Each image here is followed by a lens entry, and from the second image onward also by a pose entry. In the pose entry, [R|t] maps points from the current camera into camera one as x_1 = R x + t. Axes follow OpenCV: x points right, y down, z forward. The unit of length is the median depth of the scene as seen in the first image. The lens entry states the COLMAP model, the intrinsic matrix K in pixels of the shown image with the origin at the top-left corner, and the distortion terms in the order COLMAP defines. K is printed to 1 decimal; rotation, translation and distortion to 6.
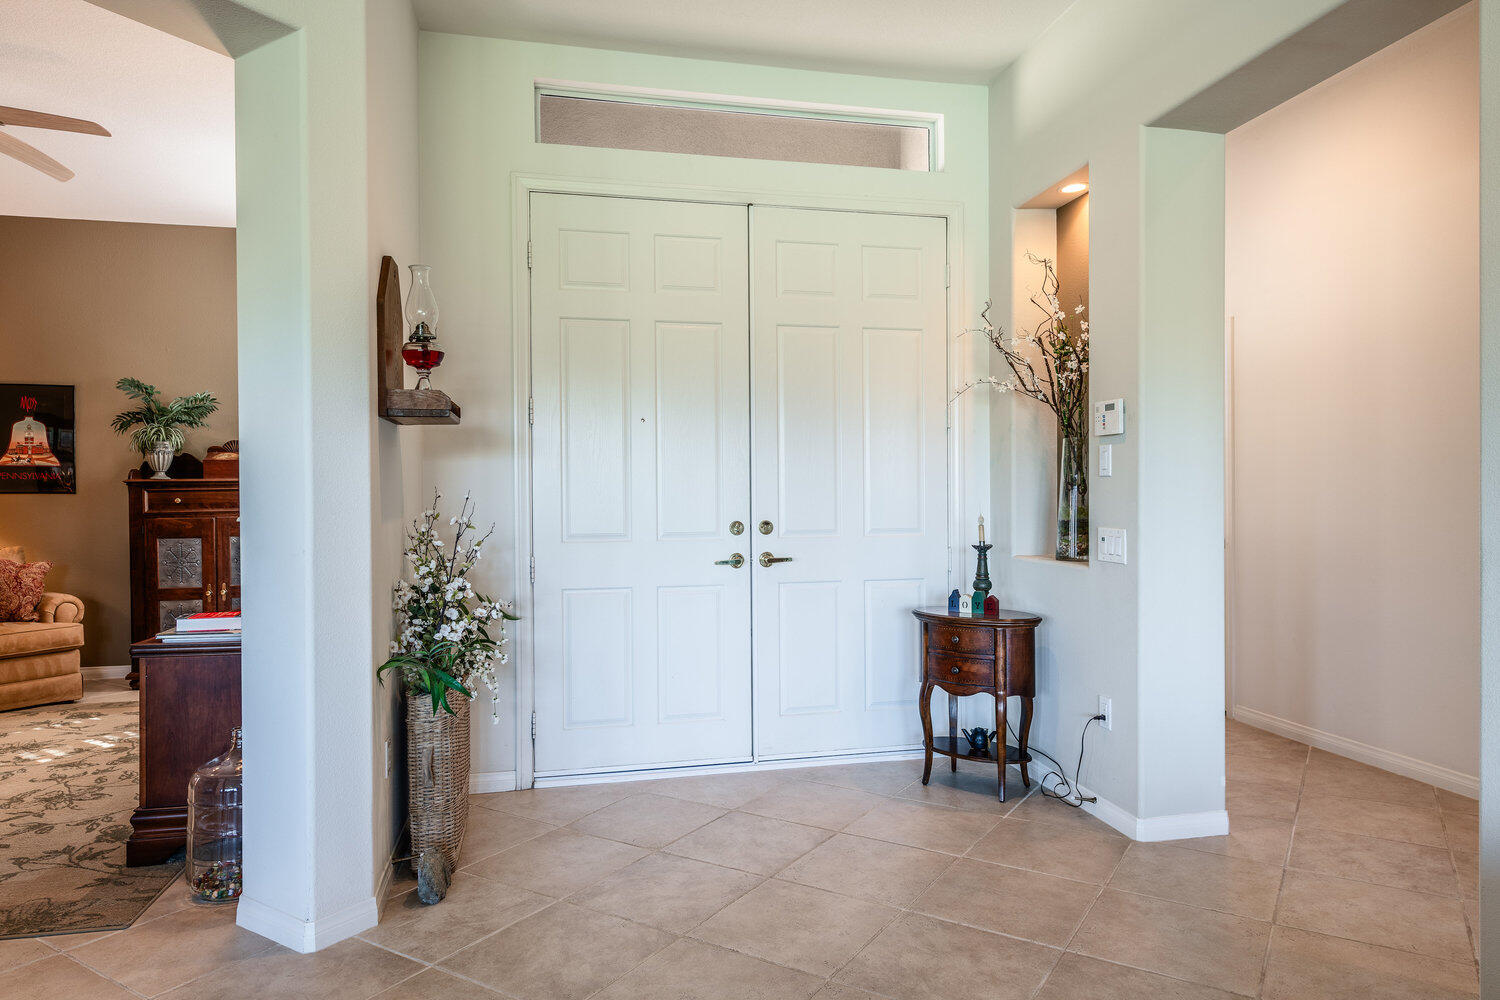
lens RADIAL K [[922.7, 0, 749.6], [0, 922.7, 503.3], [0, 0, 1]] dist [0.021567, -0.011229]
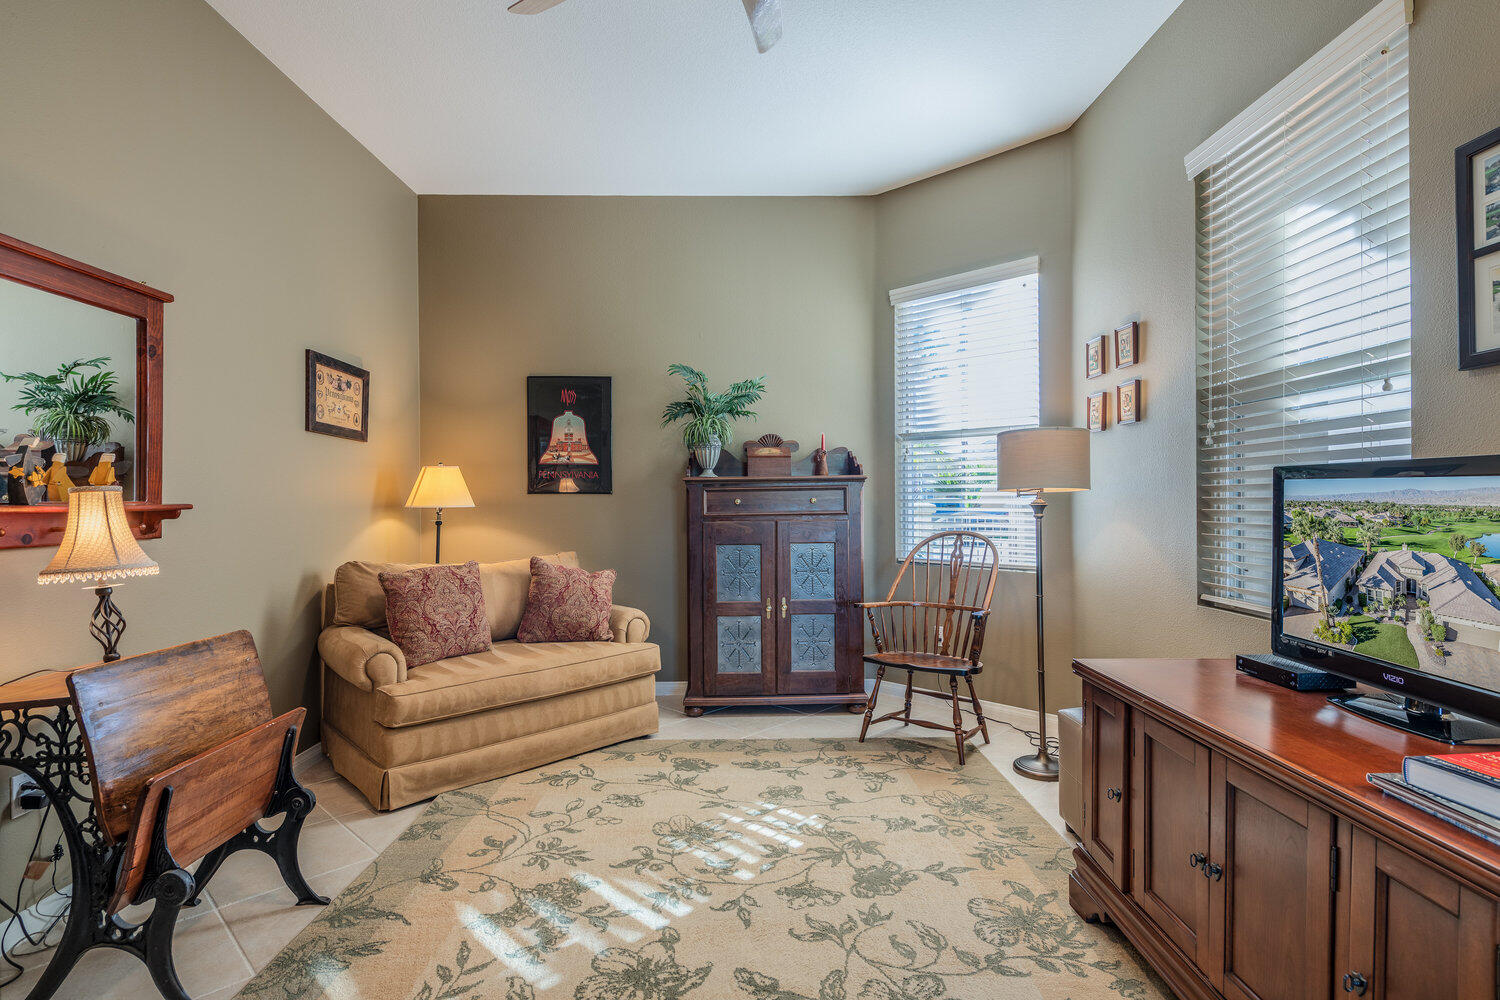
lens RADIAL K [[748.1, 0, 754.7], [0, 748.1, 499.1], [0, 0, 1]] dist [-0.001484, -0.005204]
pose [[0.980737, 0.001429, -0.195329, -0.459896], [-0.002920, 0.999969, -0.007346, -0.000131], [0.195313, 0.007775, 0.980710, 0.315042]]
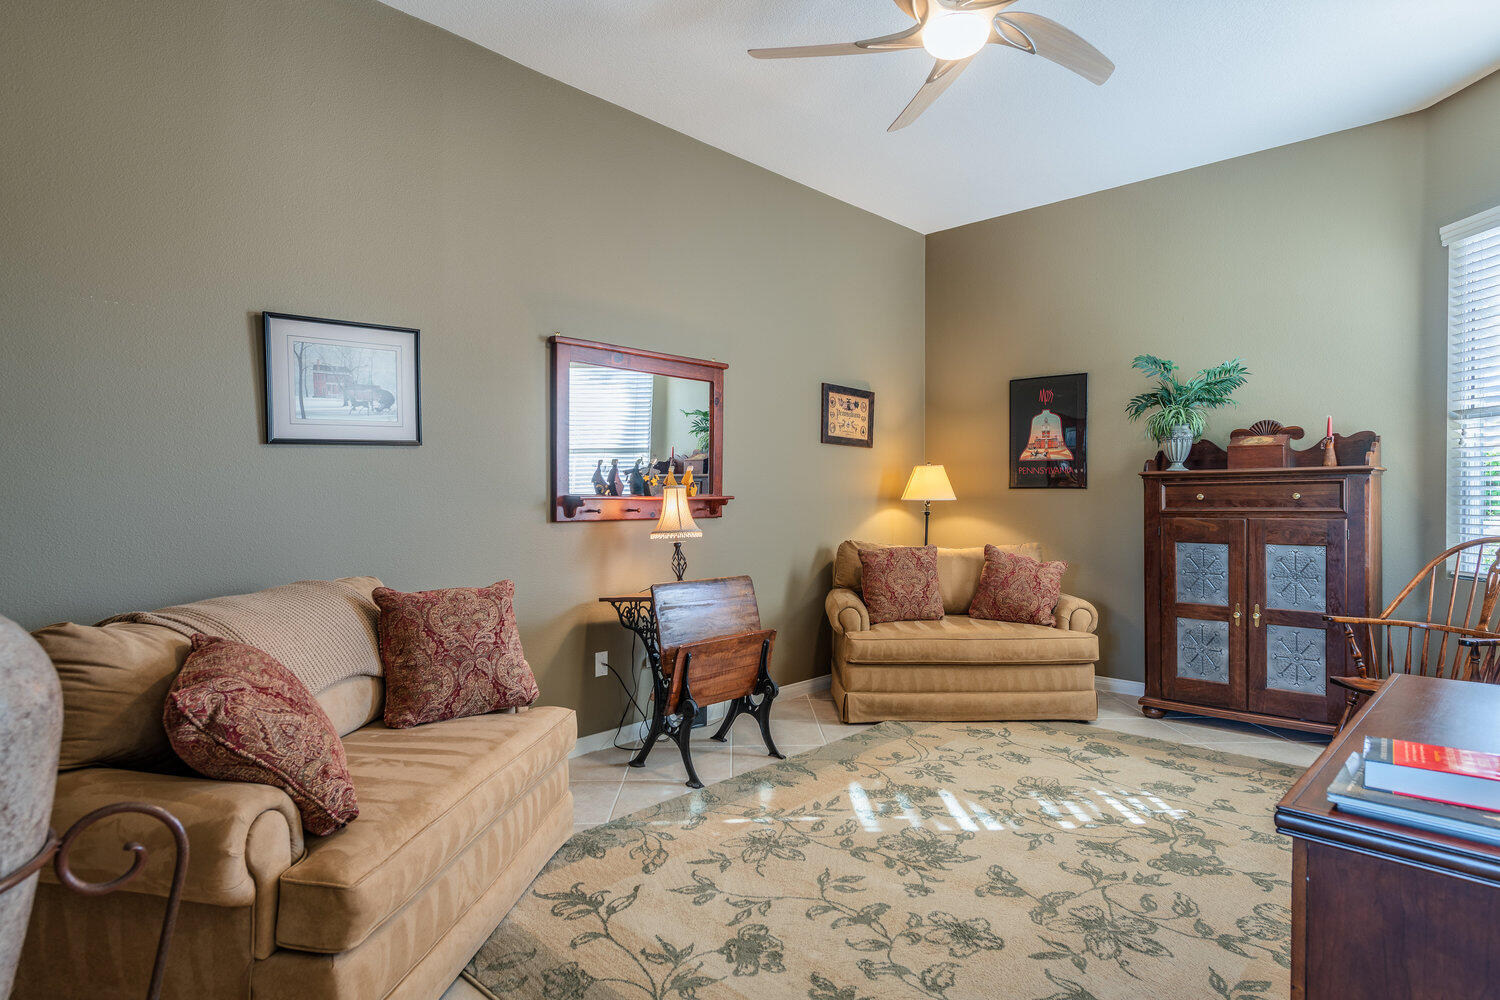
lens RADIAL K [[837.0, 0, 753.7], [0, 837.0, 496.1], [0, 0, 1]] dist [0.012790, -0.010751]
pose [[0.559784, 0.006214, -0.828615, -0.223637], [-0.009786, 0.999952, 0.000888, -0.000322], [0.828581, 0.007612, 0.559817, 0.262728]]
